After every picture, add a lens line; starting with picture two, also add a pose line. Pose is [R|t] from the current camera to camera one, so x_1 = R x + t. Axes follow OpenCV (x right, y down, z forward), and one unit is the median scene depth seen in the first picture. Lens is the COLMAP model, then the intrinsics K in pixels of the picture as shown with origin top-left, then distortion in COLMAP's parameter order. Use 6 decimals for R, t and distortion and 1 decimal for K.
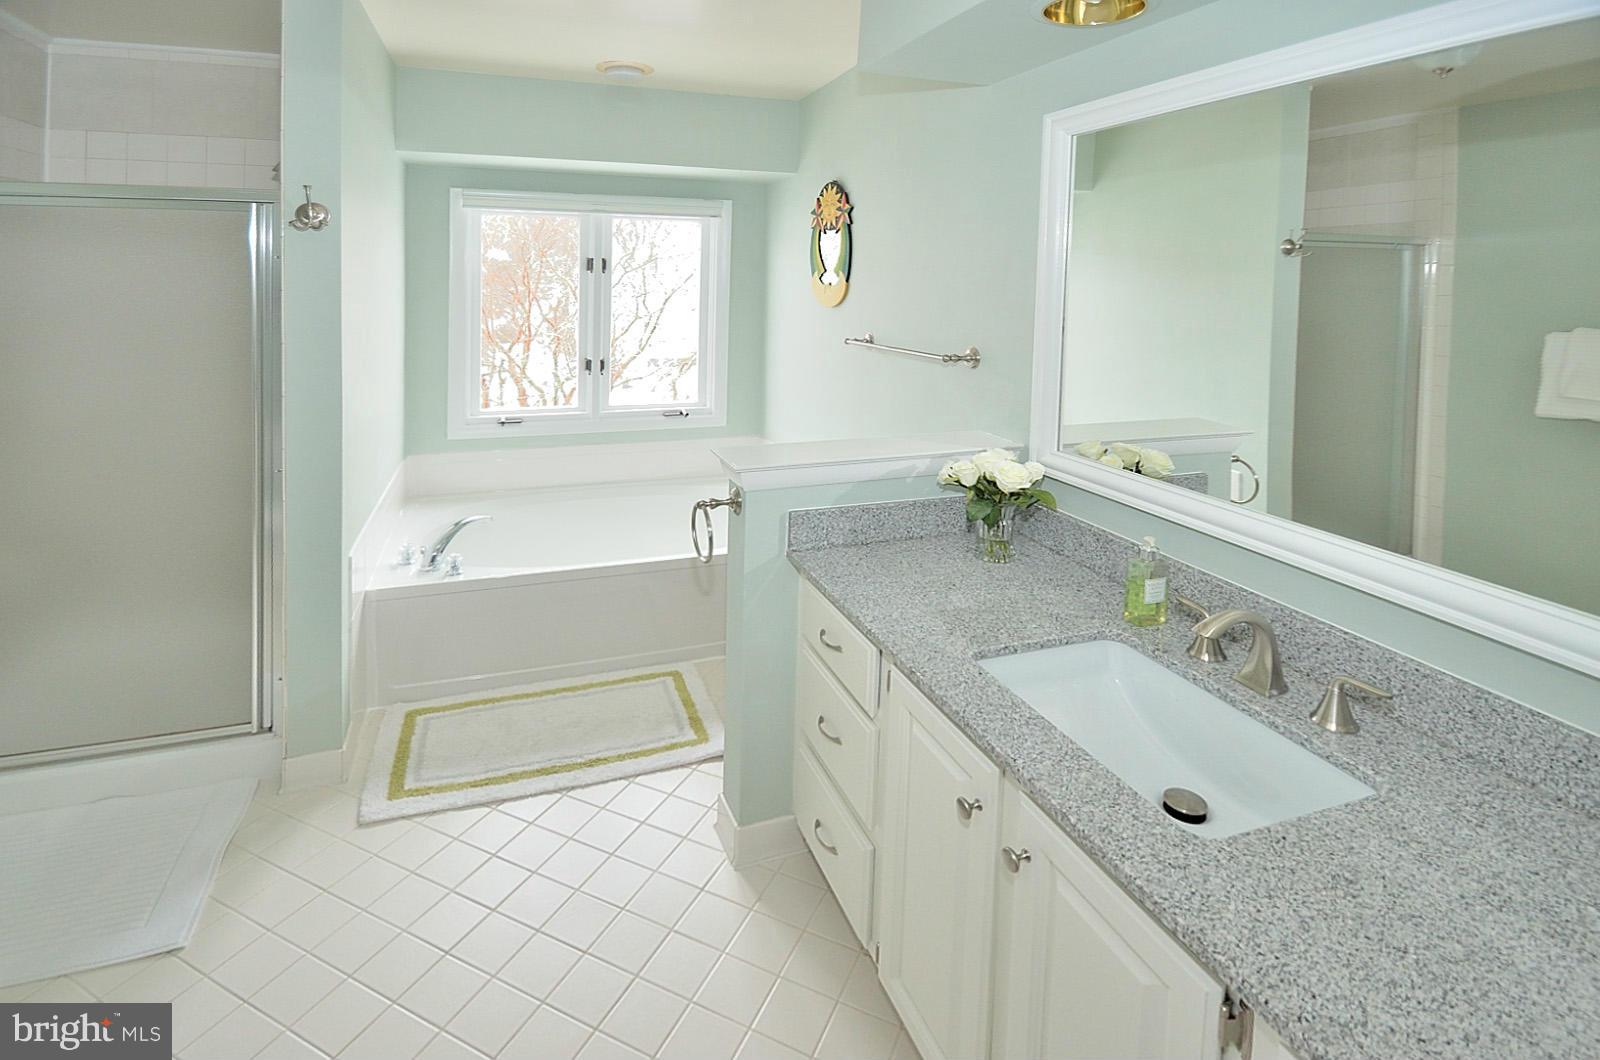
lens RADIAL K [[776.6, 0, 801.6], [0, 776.6, 322.3], [0, 0, 1]] dist [0.003704, -0.007486]
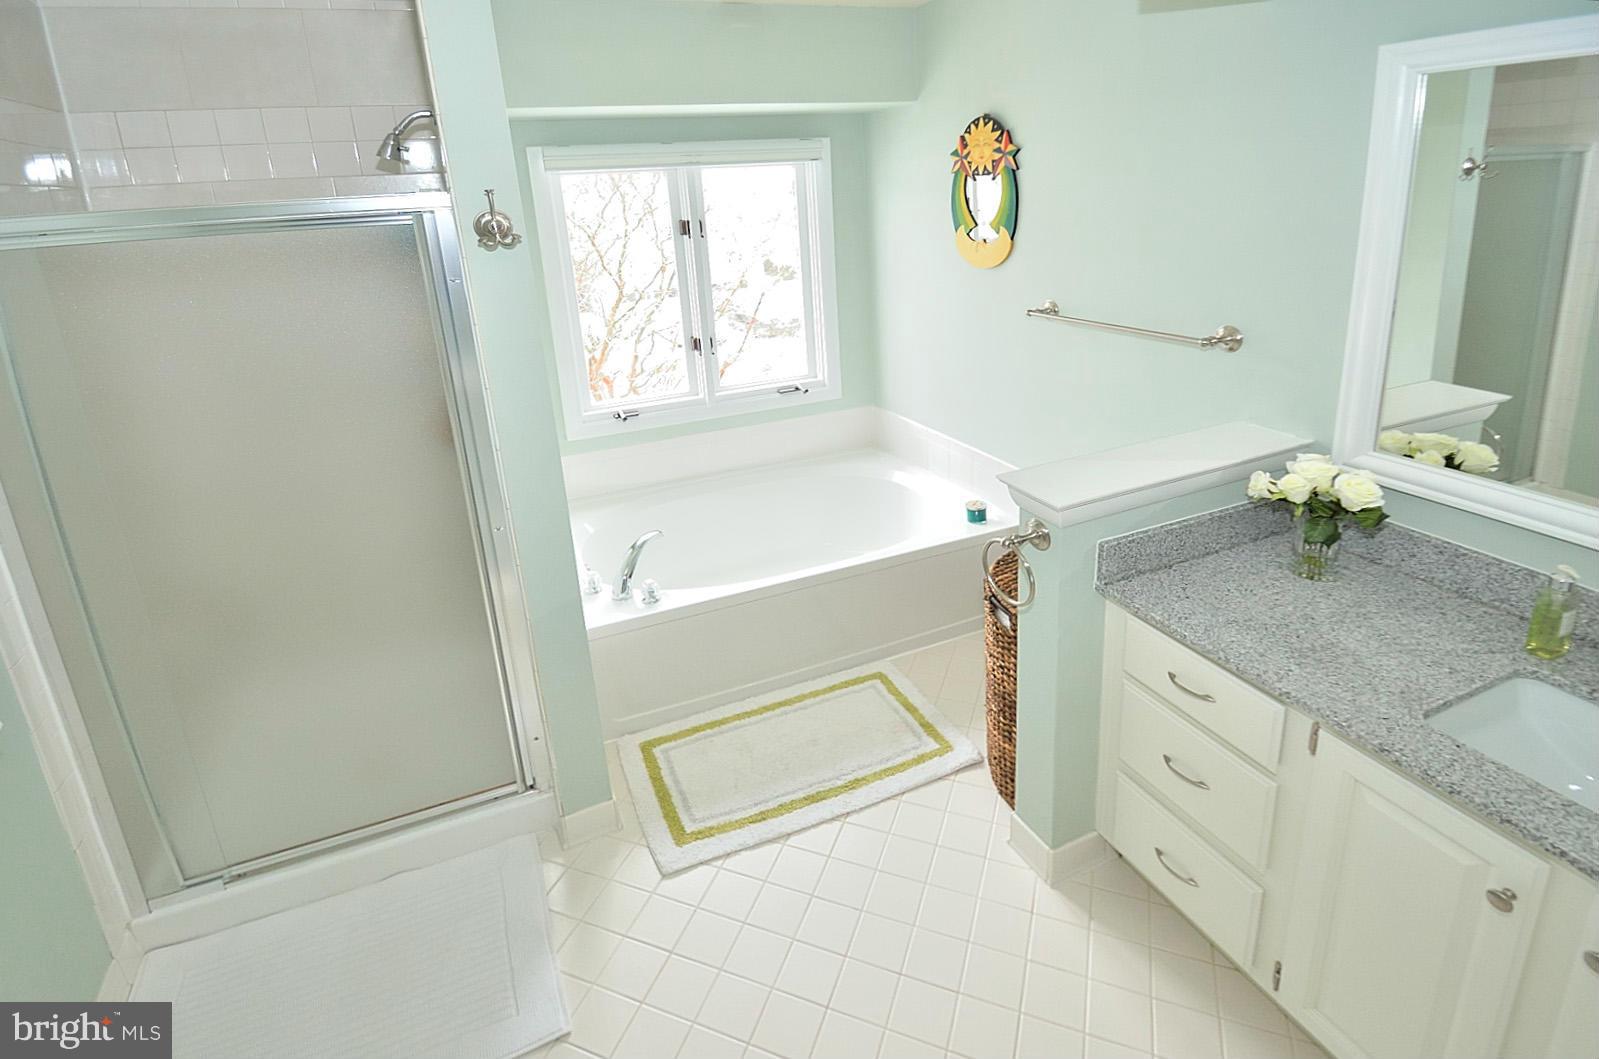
lens RADIAL K [[802.8, 0, 800.3], [0, 802.8, 439.2], [0, 0, 1]] dist [-0.017830, -0.000573]
pose [[0.997746, -0.063549, 0.021563, -0.270717], [0.056450, 0.968535, 0.242390, -0.083886], [-0.036288, -0.240627, 0.969939, 0.106212]]
